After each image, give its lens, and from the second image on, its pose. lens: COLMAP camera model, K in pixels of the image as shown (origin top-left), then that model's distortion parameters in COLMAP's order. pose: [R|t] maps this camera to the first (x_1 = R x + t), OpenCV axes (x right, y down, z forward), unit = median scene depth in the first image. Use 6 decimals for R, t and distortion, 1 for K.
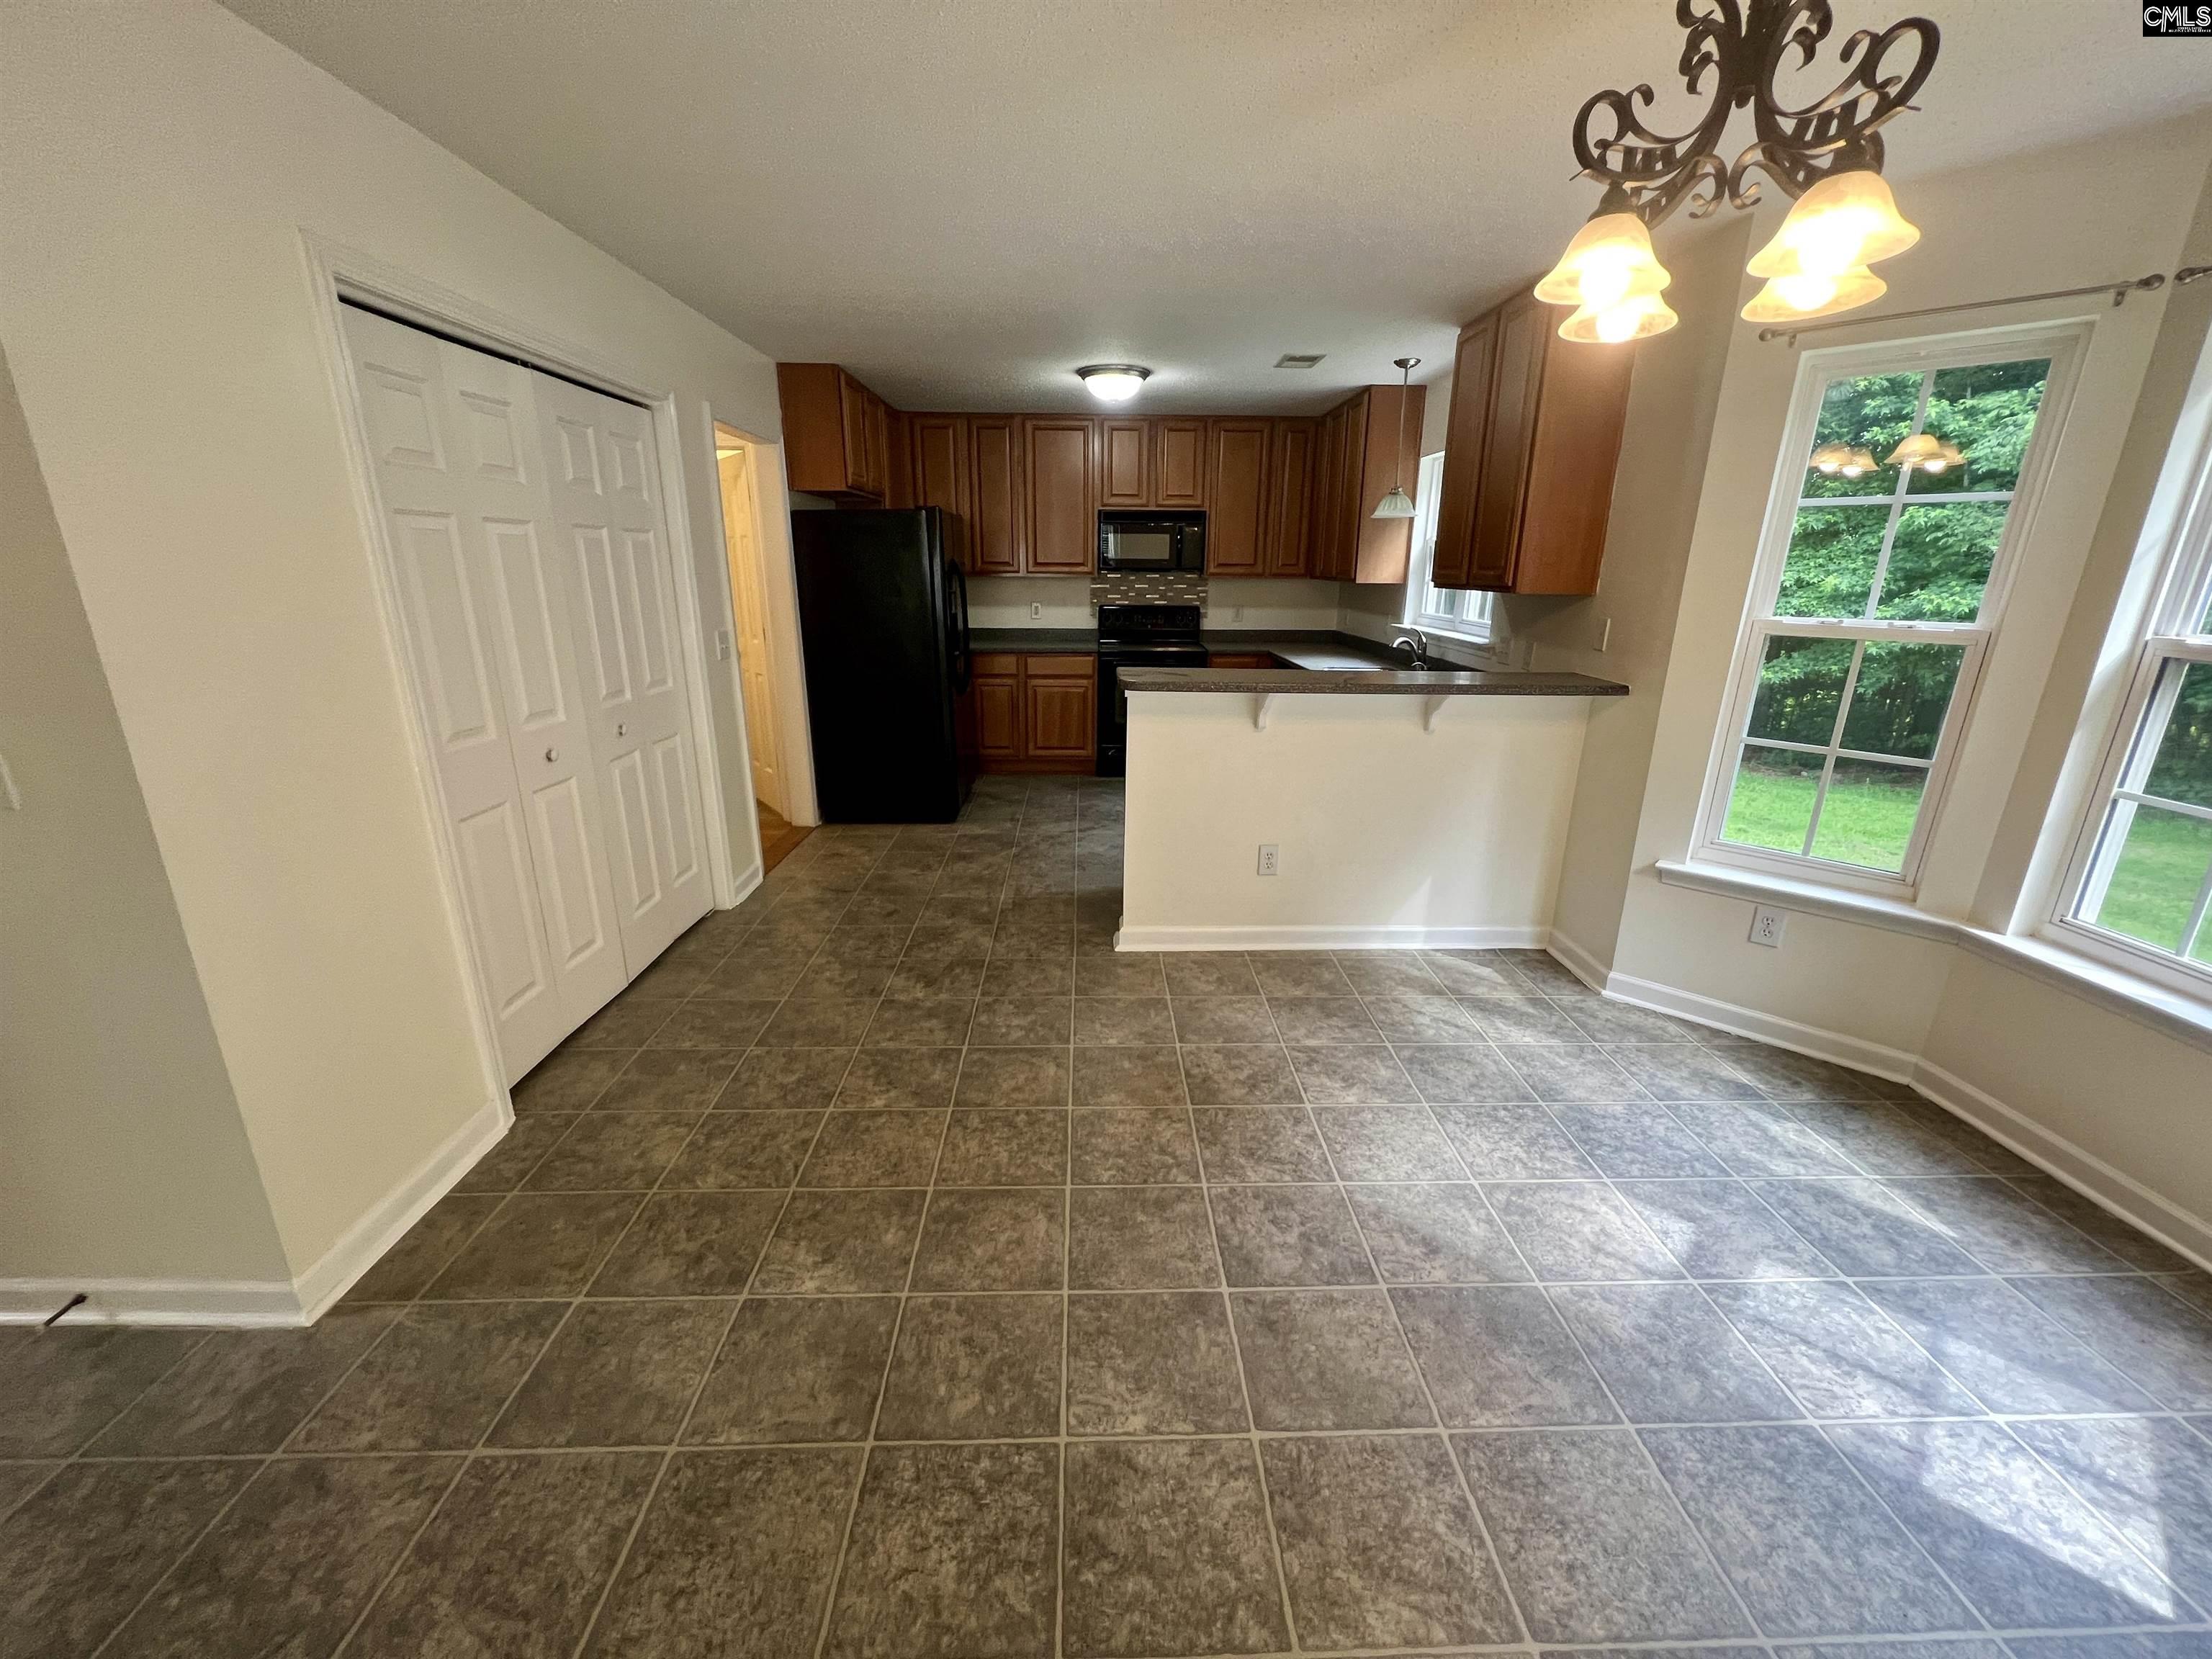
lens RADIAL K [[884.6, 0, 1110.5], [0, 884.6, 834.4], [0, 0, 1]] dist [-0.003838, 0.000104]
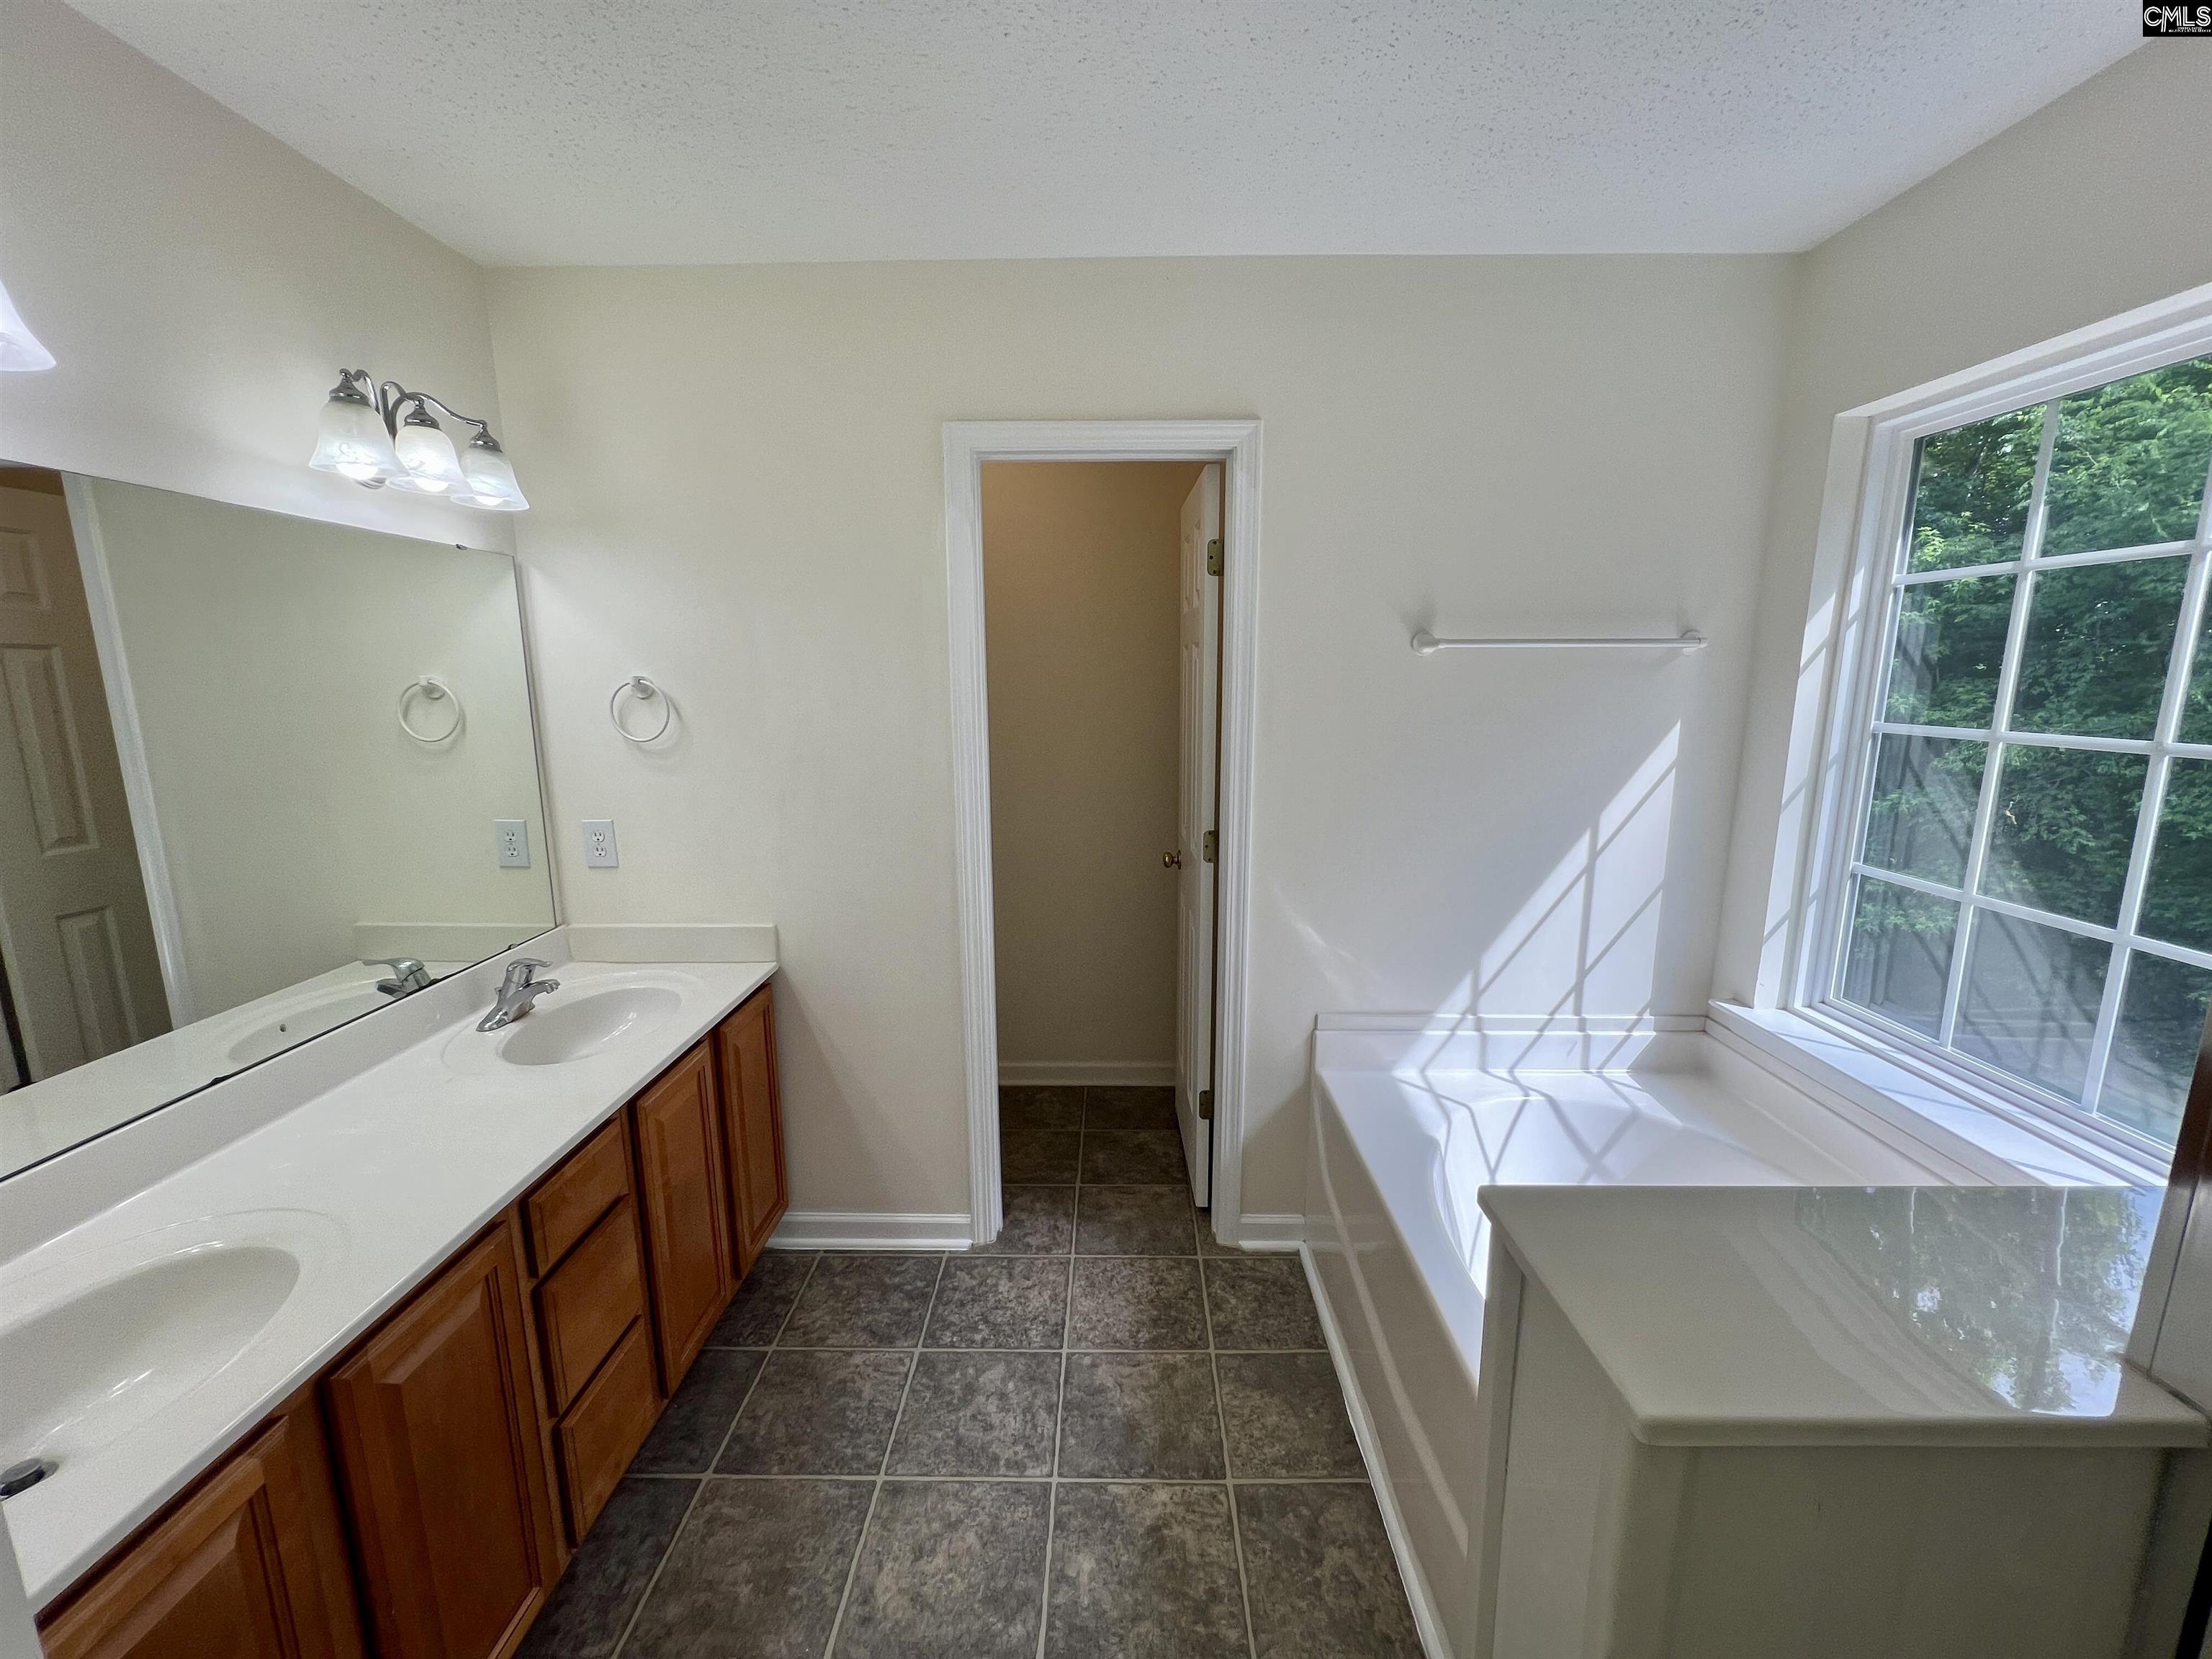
lens RADIAL K [[884.6, 0, 1109.5], [0, 884.6, 831.2], [0, 0, 1]] dist [-0.003838, 0.000104]
pose [[-0.999119, -0.011967, 0.040216, -0.110680], [0.007783, 0.888975, 0.457889, -0.173510], [-0.041230, 0.457799, -0.888099, 0.522384]]
